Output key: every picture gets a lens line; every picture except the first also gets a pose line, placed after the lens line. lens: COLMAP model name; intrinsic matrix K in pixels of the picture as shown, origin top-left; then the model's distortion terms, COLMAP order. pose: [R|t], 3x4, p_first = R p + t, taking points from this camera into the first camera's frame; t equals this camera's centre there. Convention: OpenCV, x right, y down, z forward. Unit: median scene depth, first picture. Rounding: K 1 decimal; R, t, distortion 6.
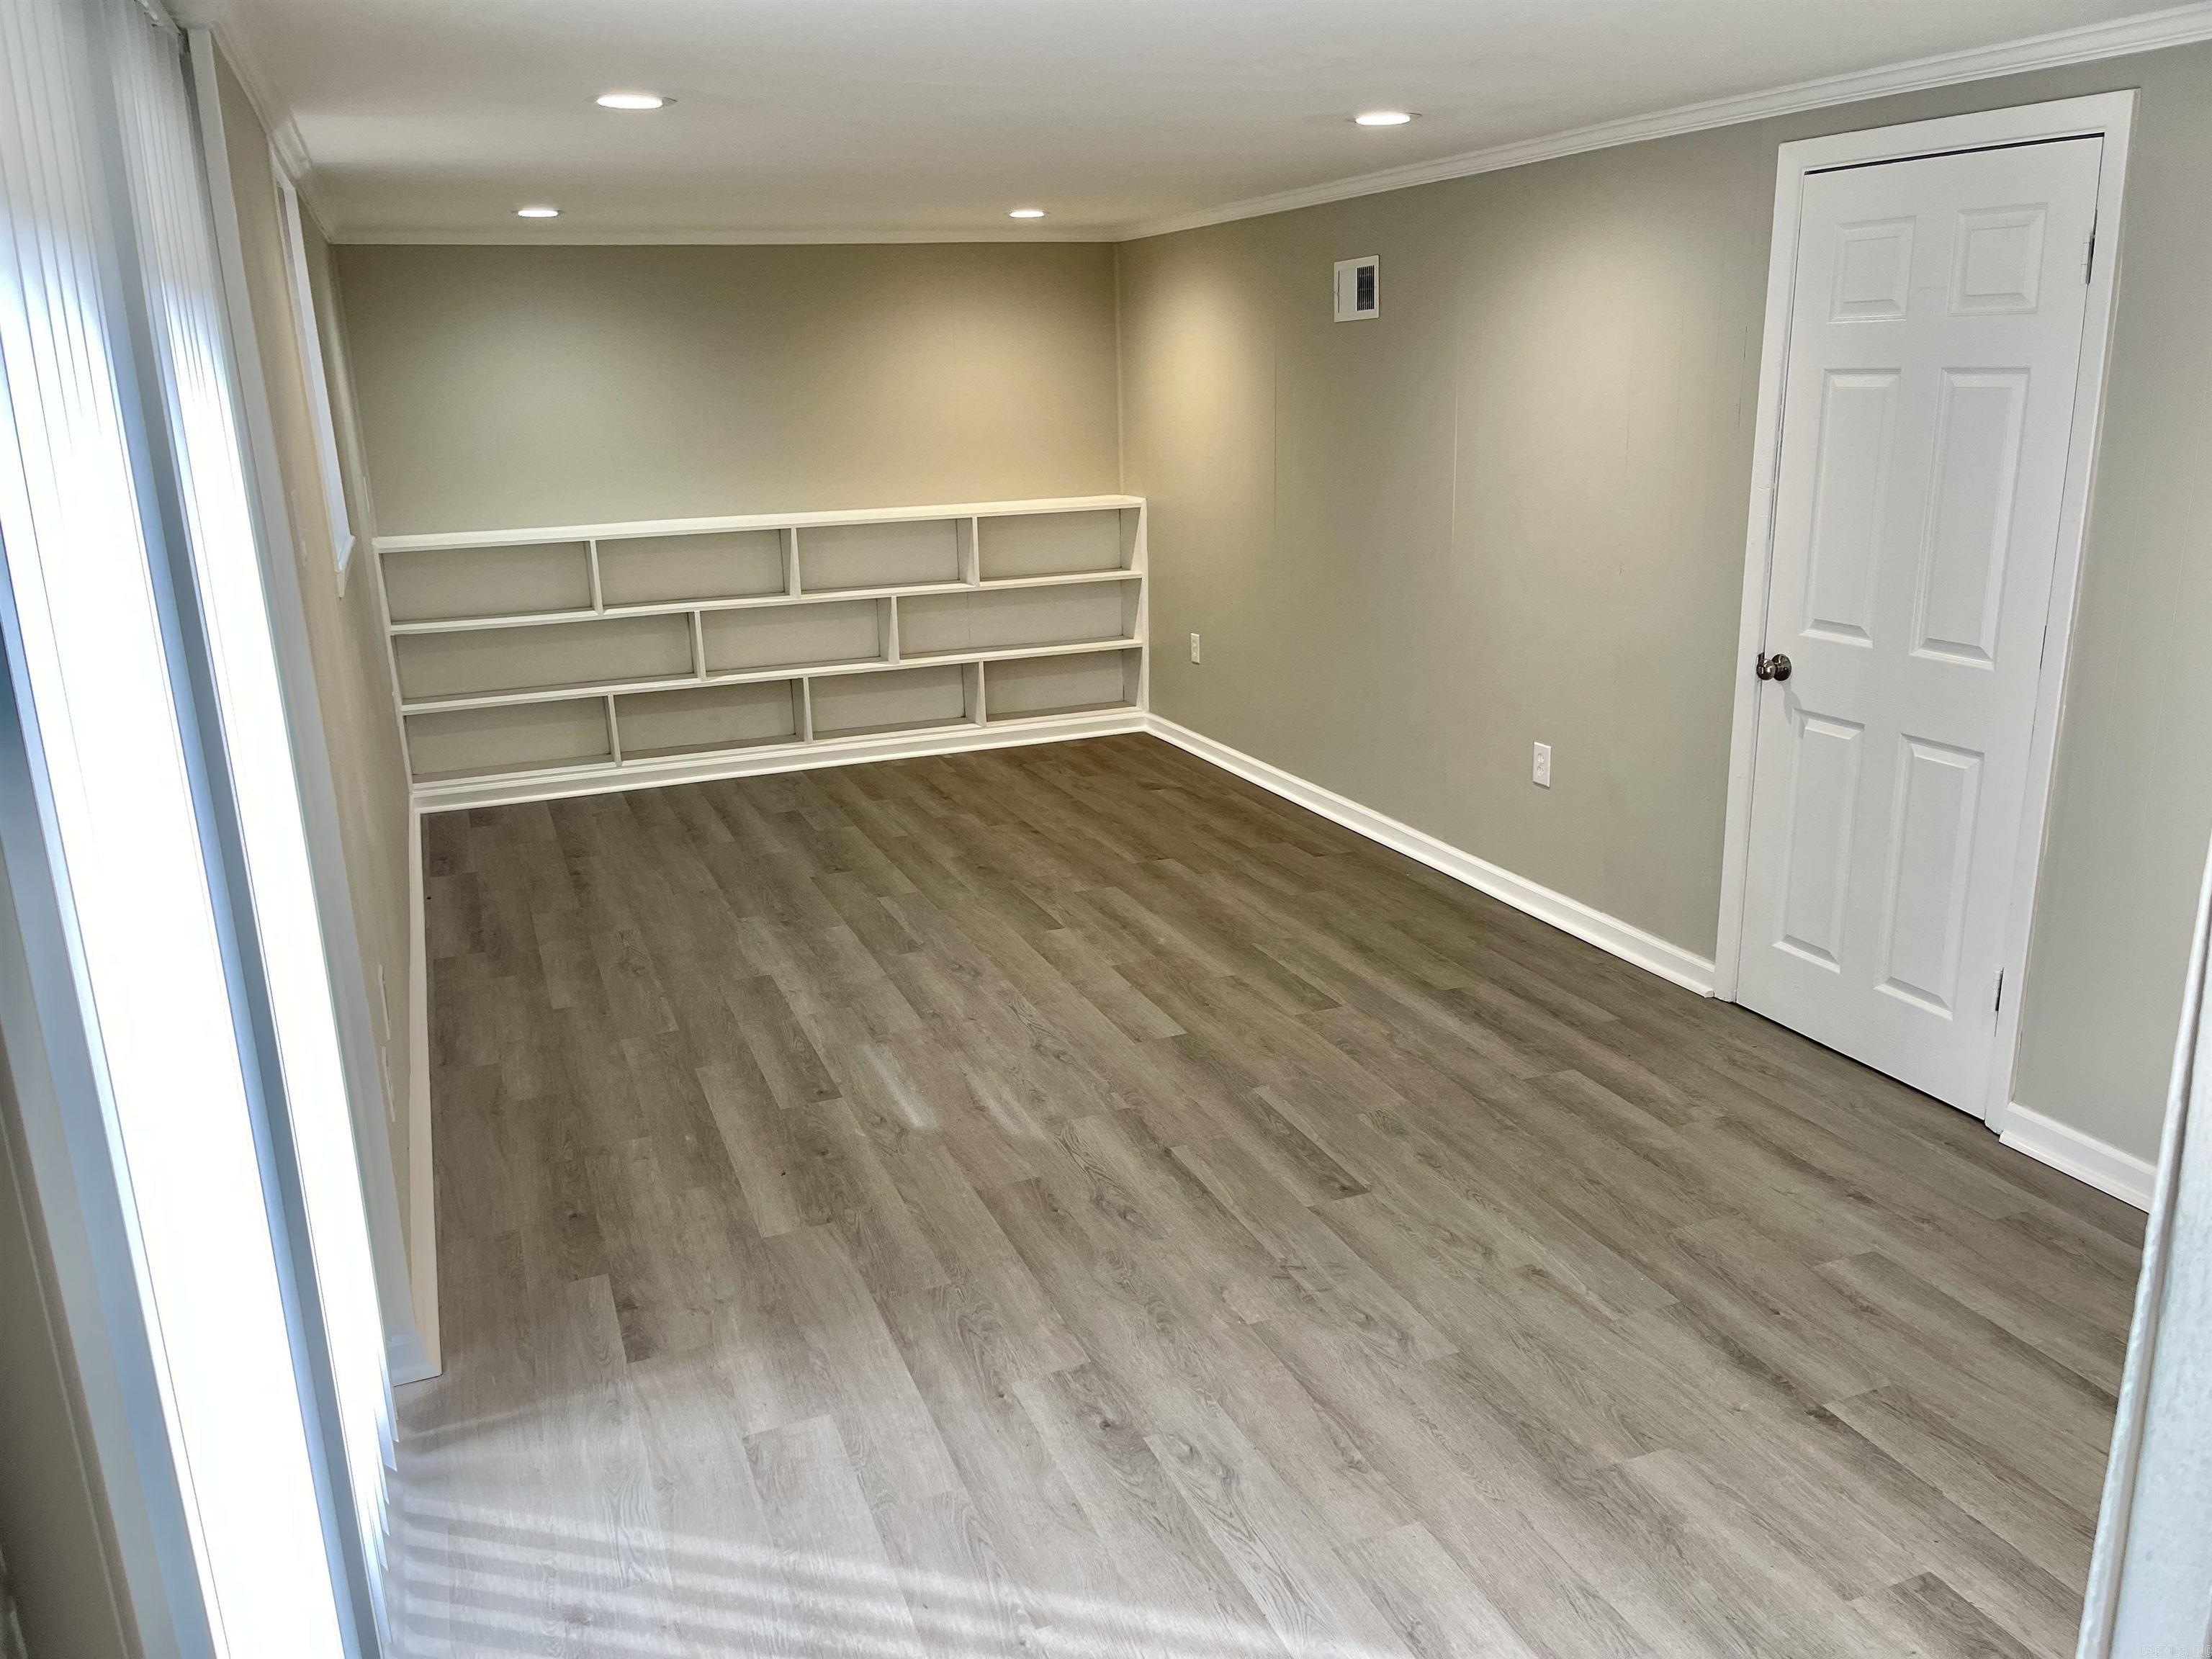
lens RADIAL K [[1673.7, 0, 1108.7], [0, 1673.7, 830.2], [0, 0, 1]] dist [0.068500, -0.088610]
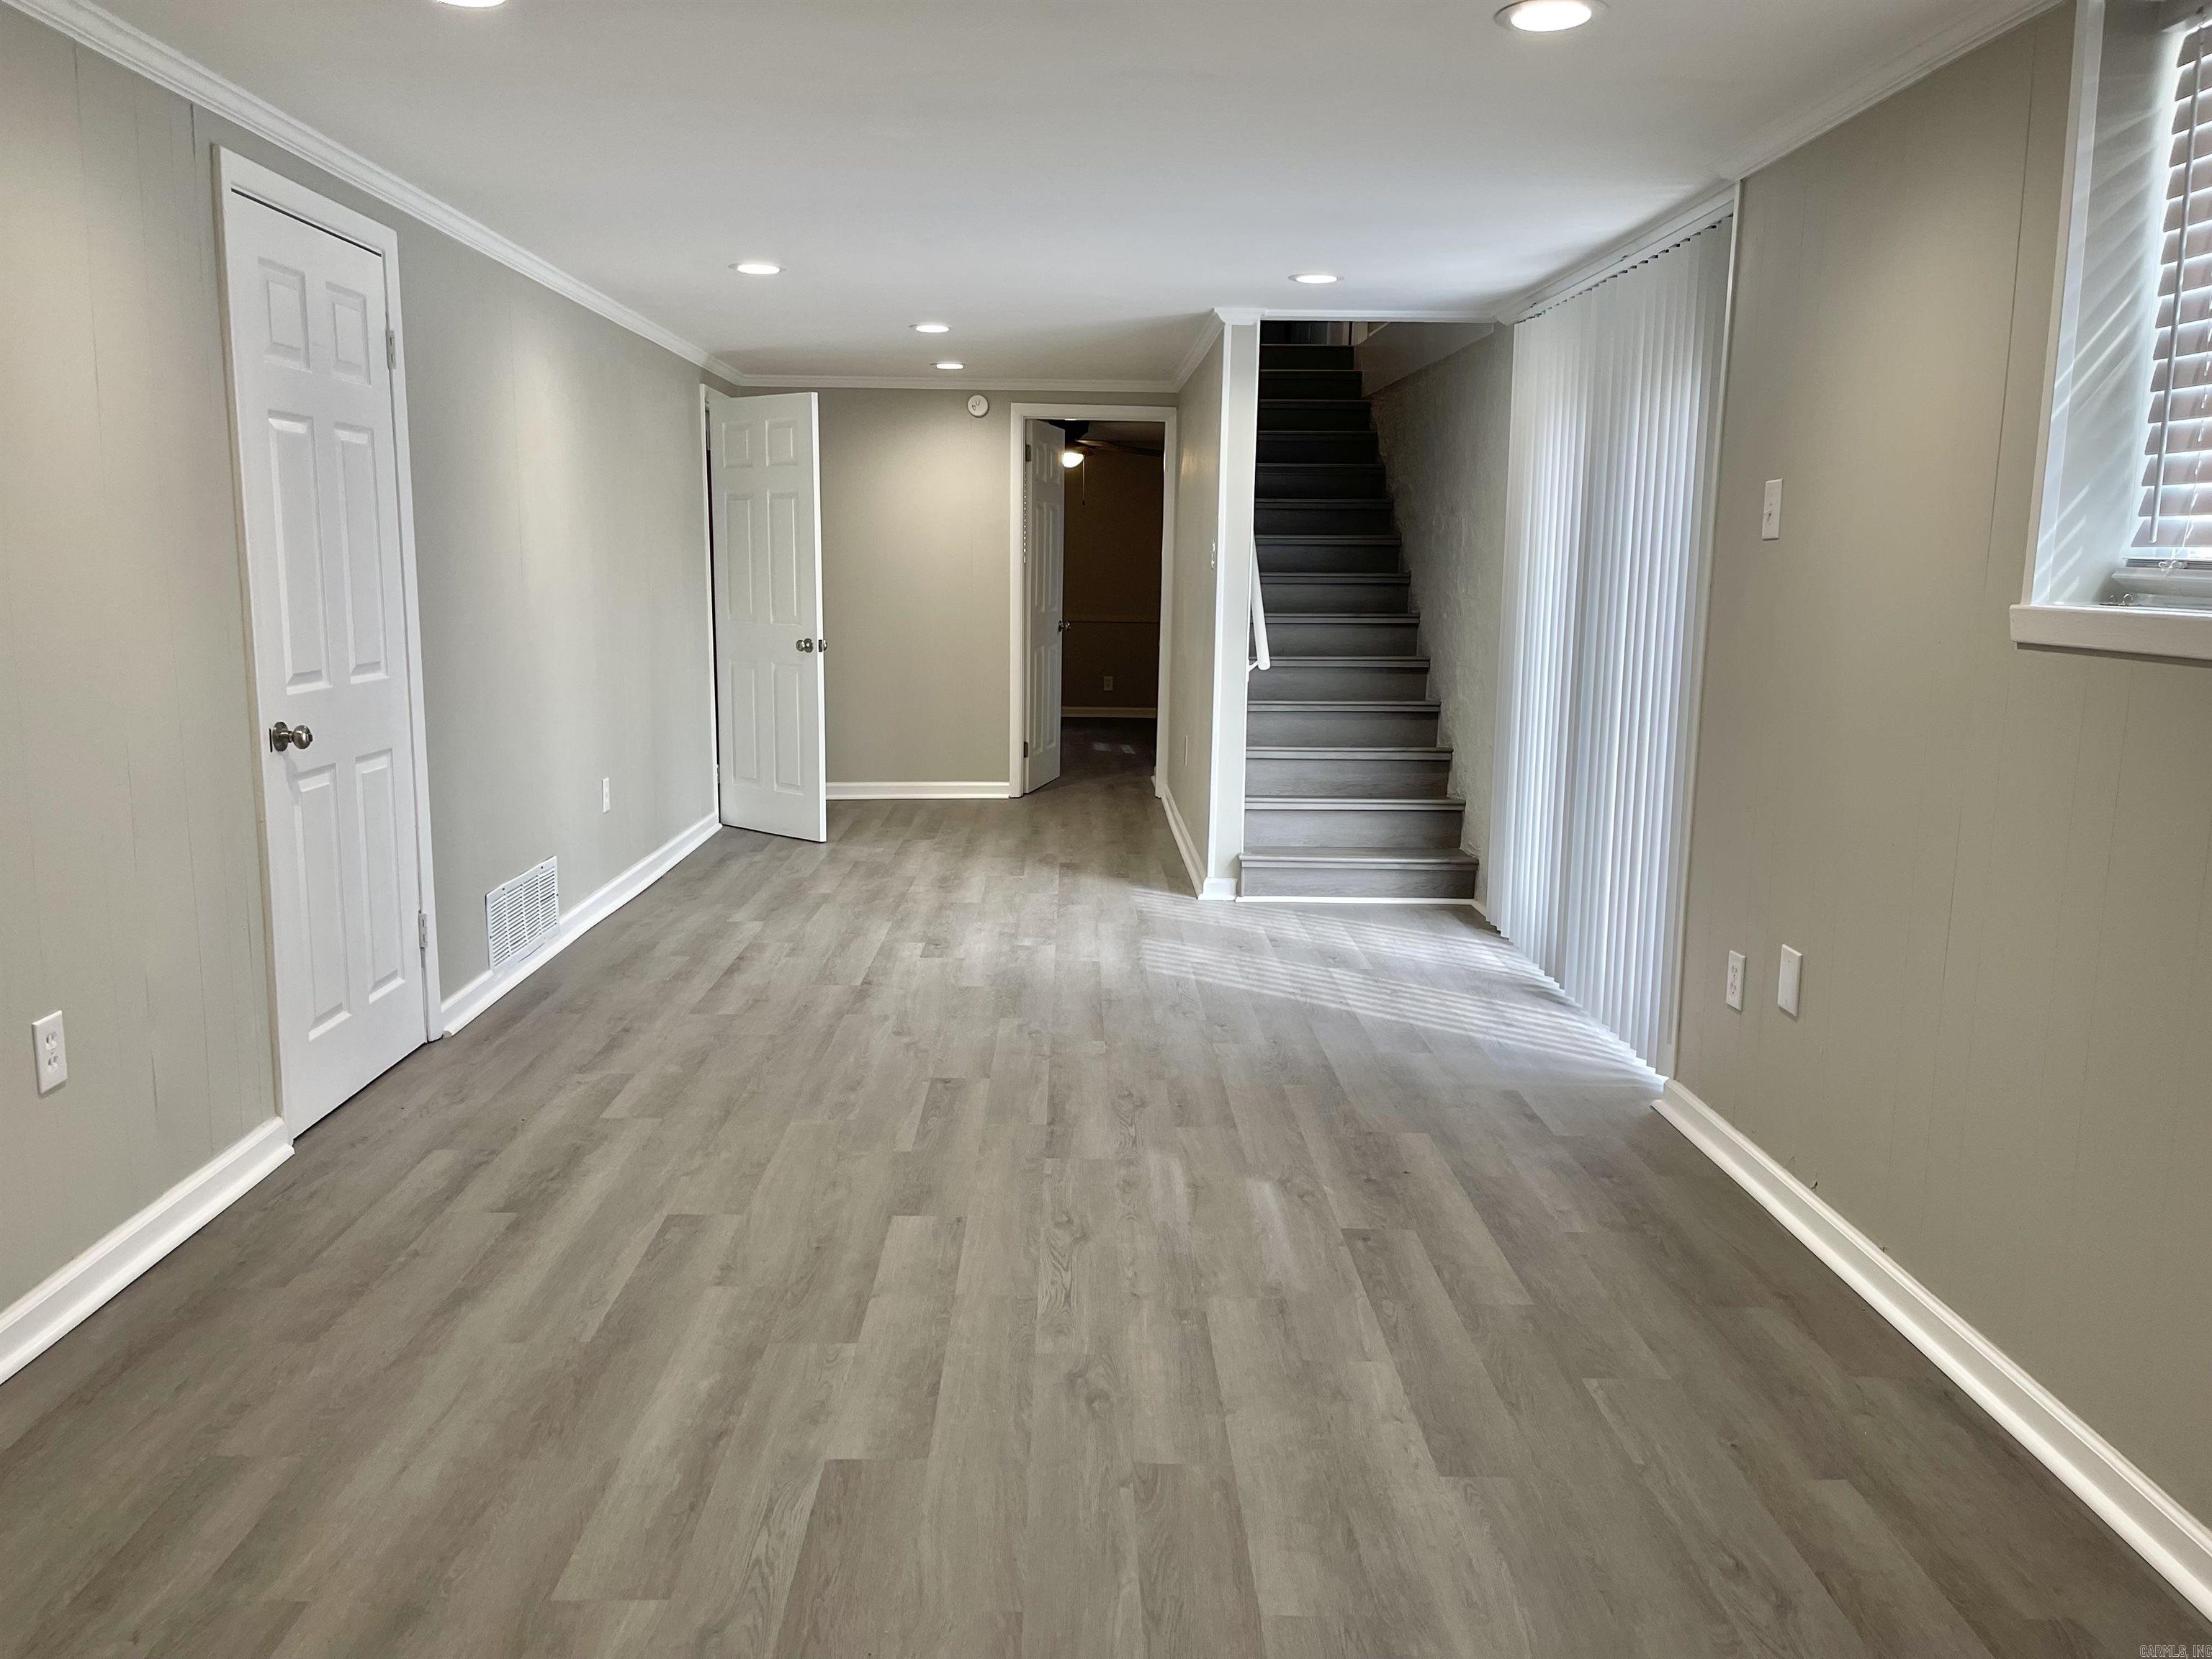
lens RADIAL K [[1673.7, 0, 1100.4], [0, 1673.7, 824.3], [0, 0, 1]] dist [0.068500, -0.088610]
pose [[-0.935328, -0.040254, 0.351485, -0.325146], [0.108265, 0.913274, 0.392695, -0.358384], [-0.336810, 0.405352, -0.849852, 1.631132]]
